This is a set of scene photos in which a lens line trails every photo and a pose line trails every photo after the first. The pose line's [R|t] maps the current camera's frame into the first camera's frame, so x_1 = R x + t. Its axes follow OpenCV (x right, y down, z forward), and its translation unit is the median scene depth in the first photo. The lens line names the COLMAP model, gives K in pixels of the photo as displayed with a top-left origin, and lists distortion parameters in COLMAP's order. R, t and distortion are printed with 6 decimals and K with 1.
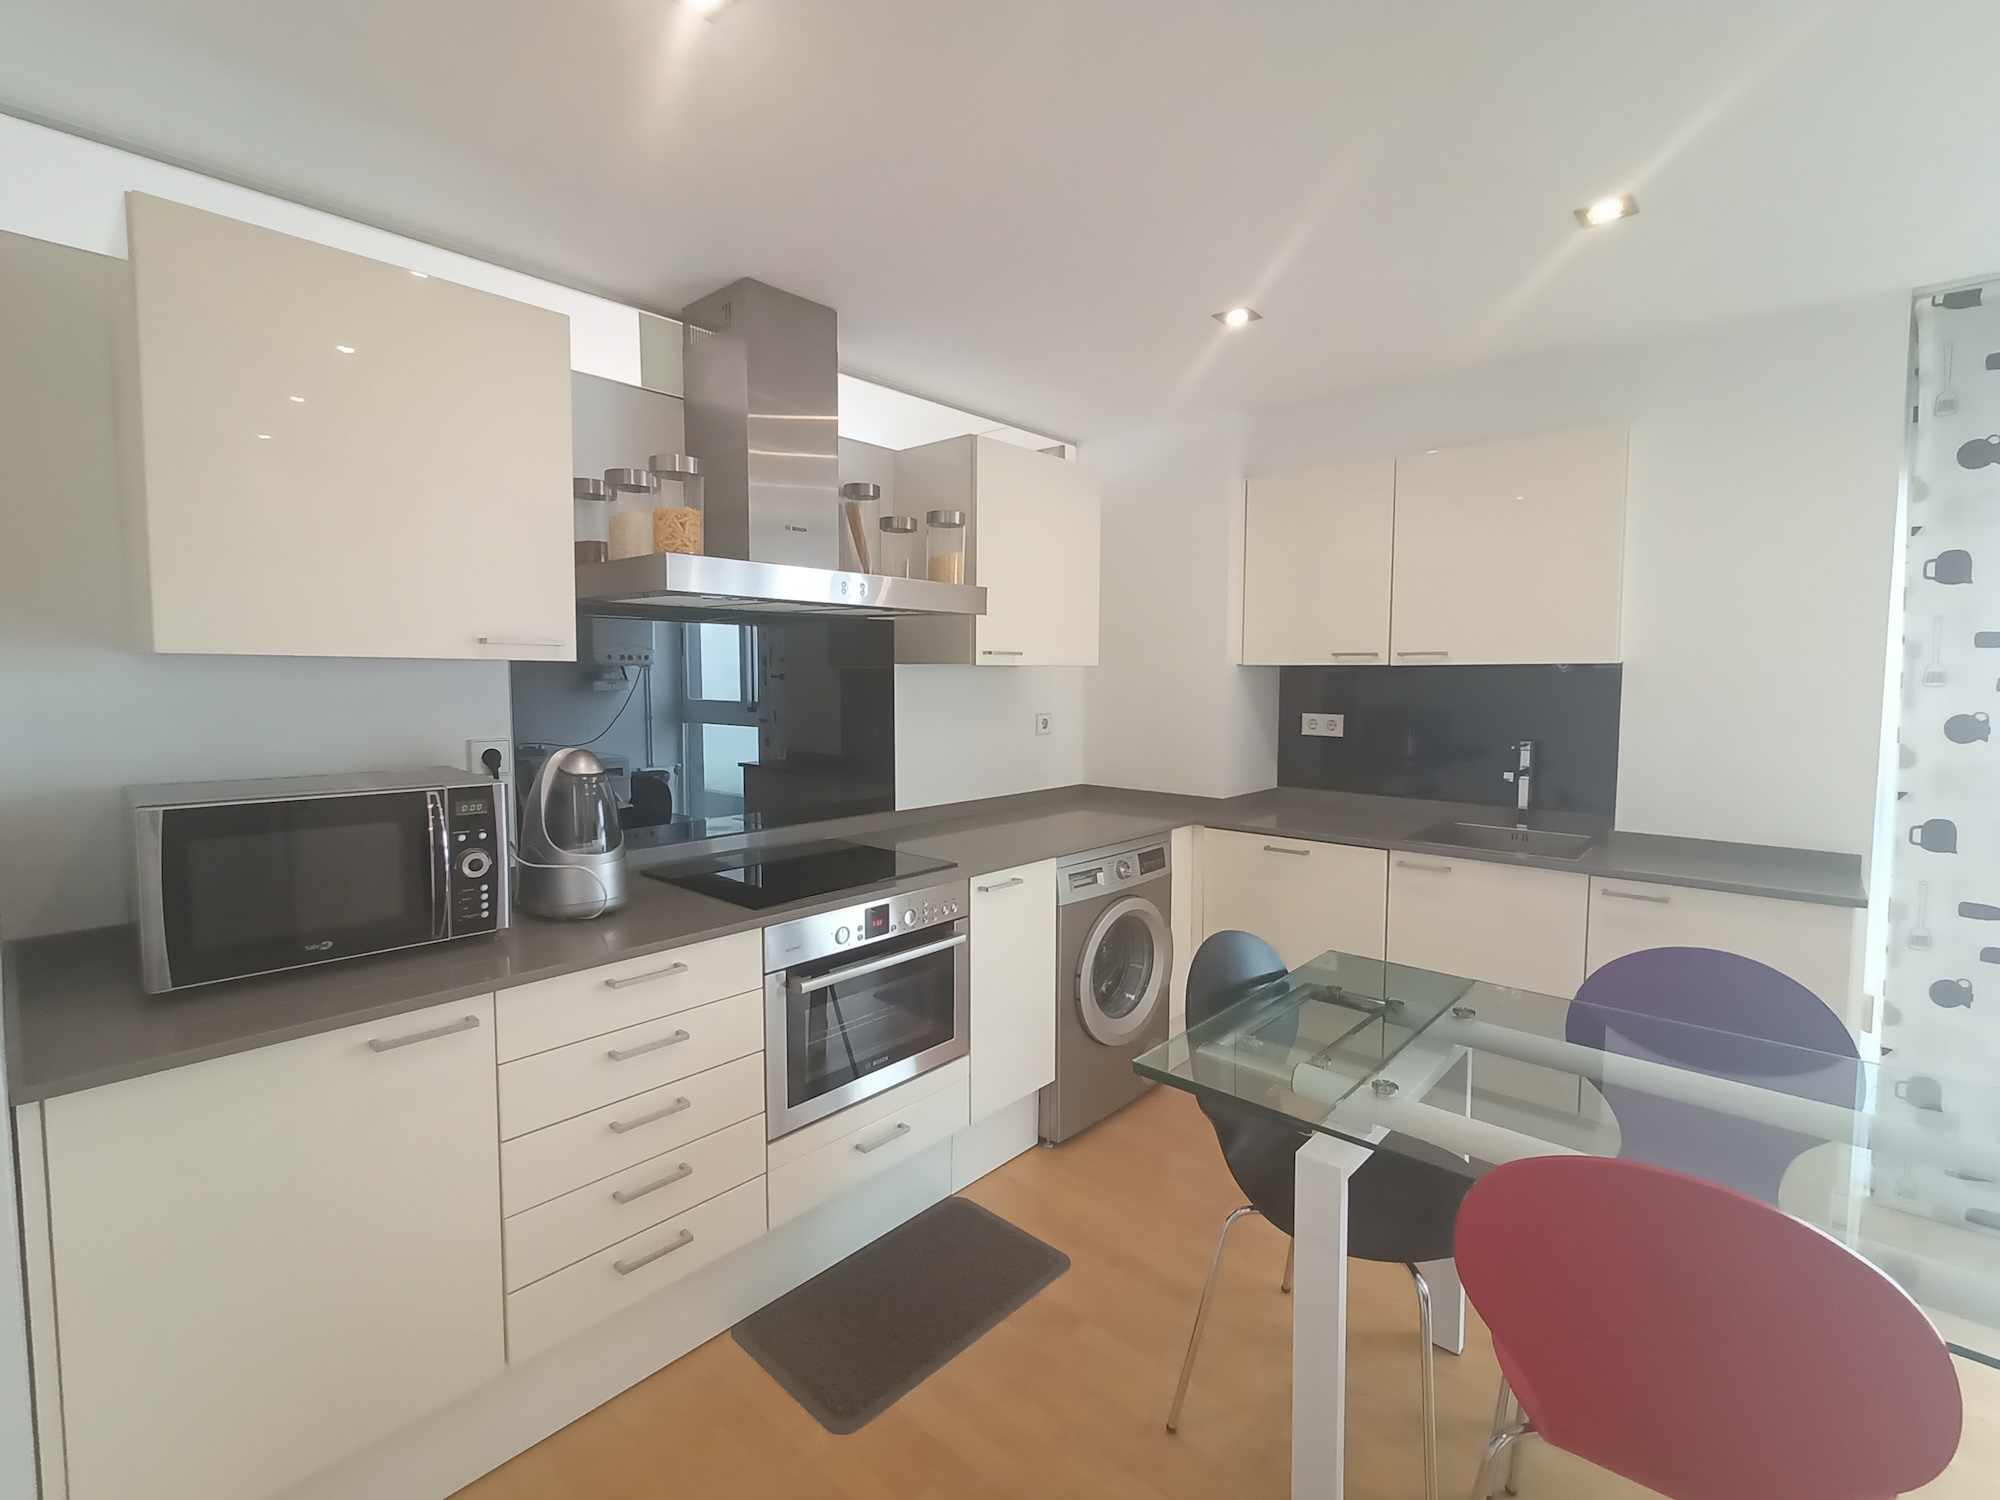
lens RADIAL K [[908.6, 0, 1001.0], [0, 908.6, 745.0], [0, 0, 1]] dist [-0.003510, -0.001448]
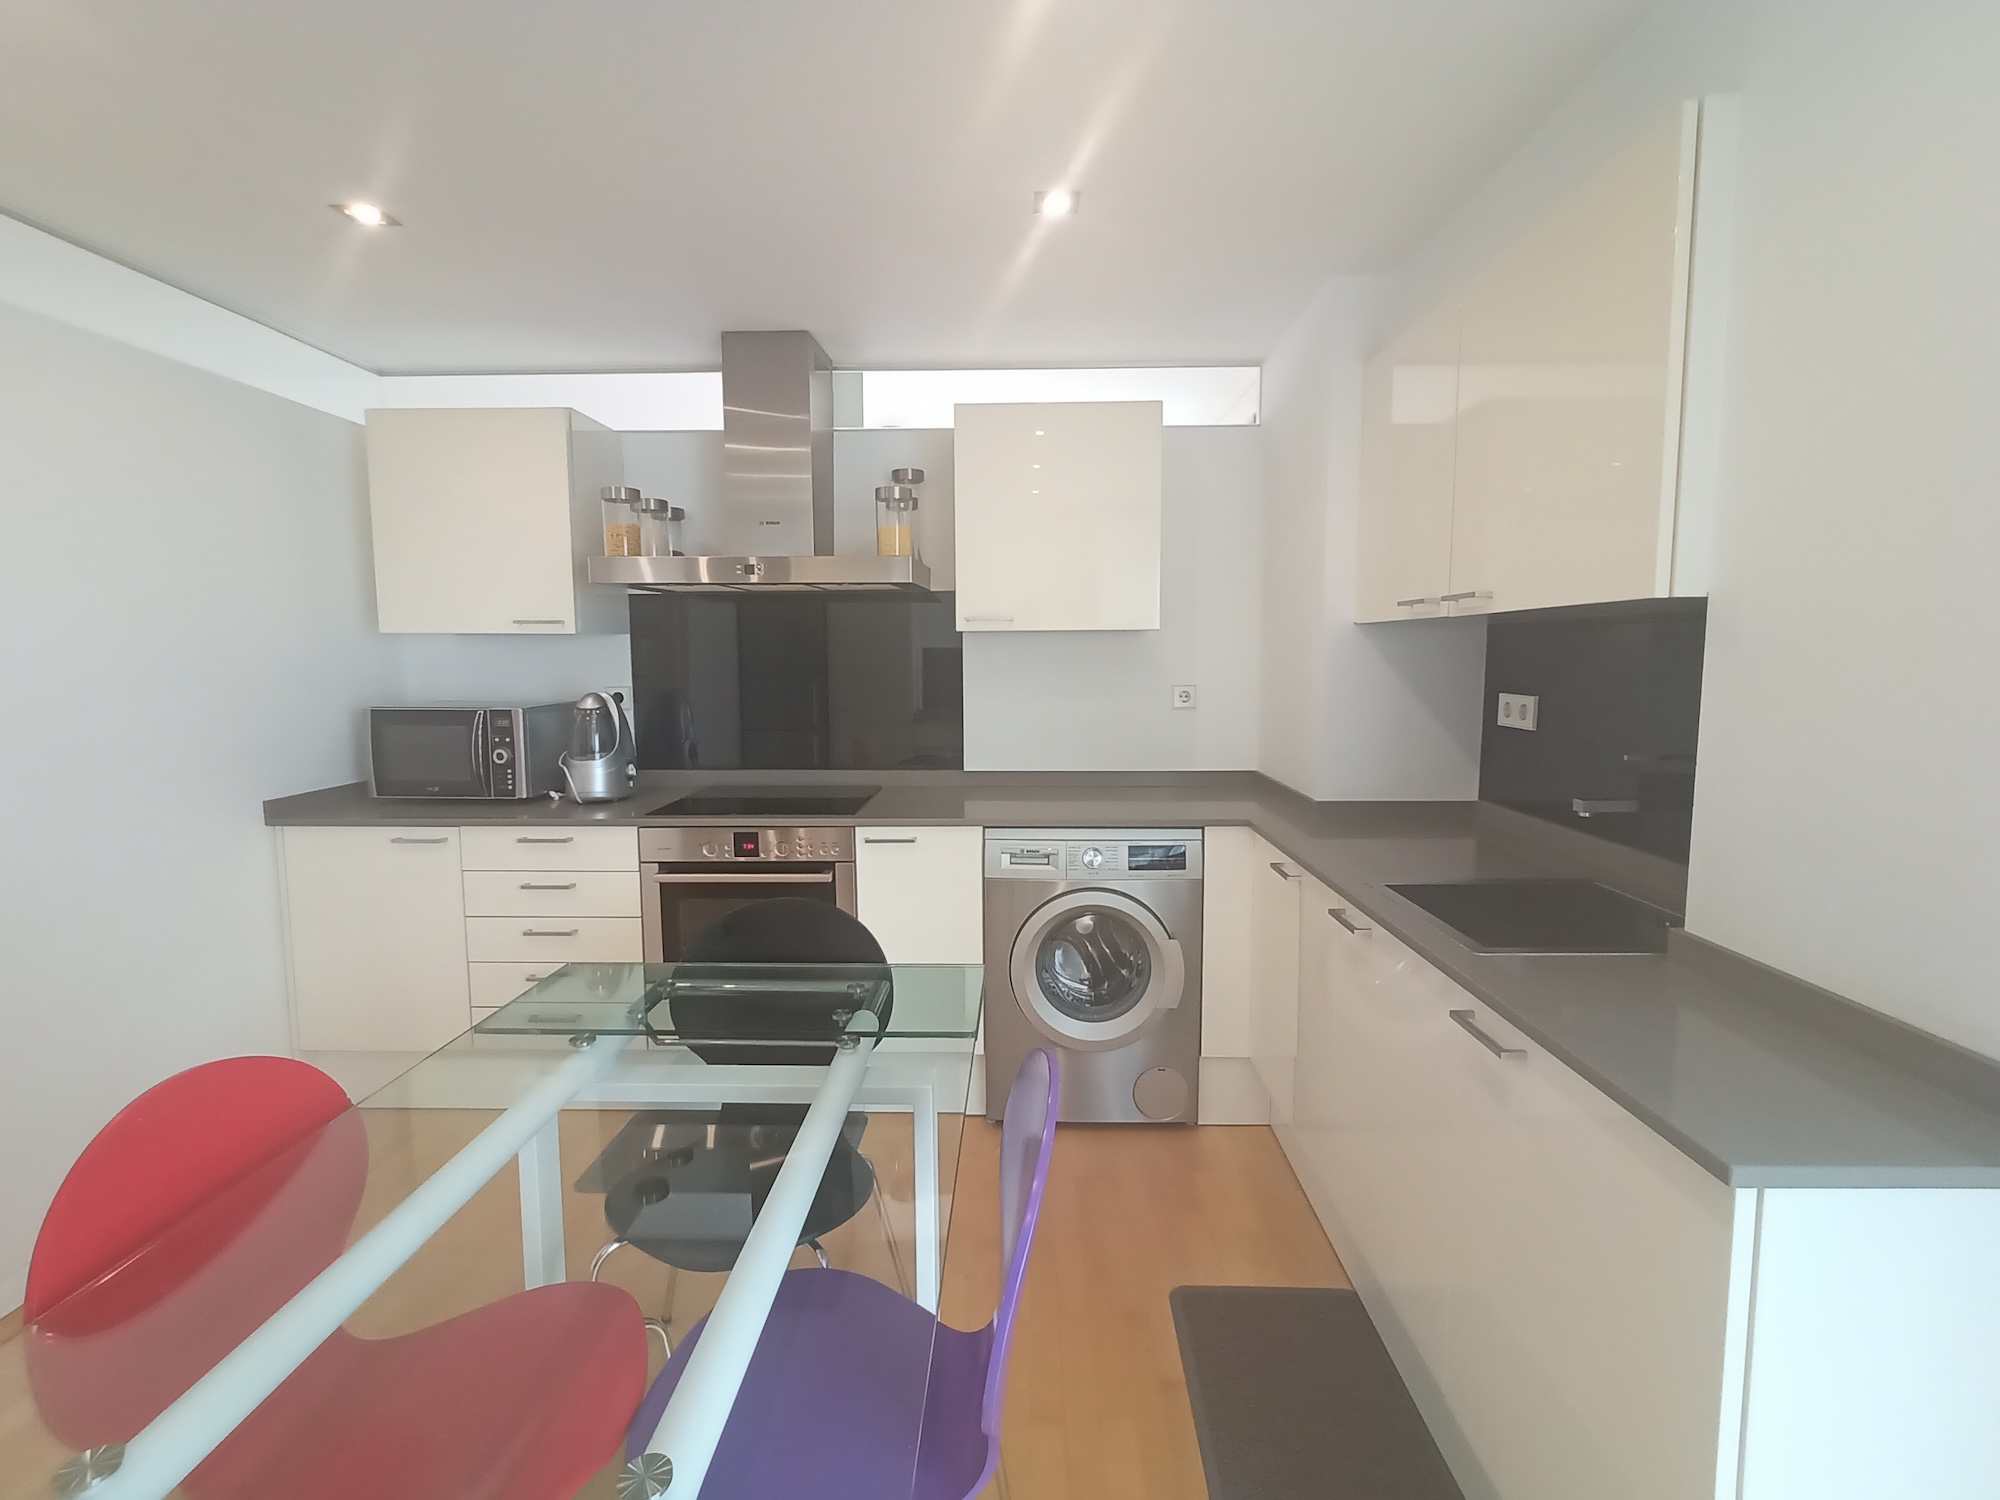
lens RADIAL K [[908.6, 0, 997.1], [0, 908.6, 741.5], [0, 0, 1]] dist [-0.003510, -0.001448]
pose [[0.639239, 0.069300, -0.765879, 1.124607], [-0.054004, 0.997518, 0.045185, -0.018058], [0.767110, 0.012476, 0.641395, 0.543034]]
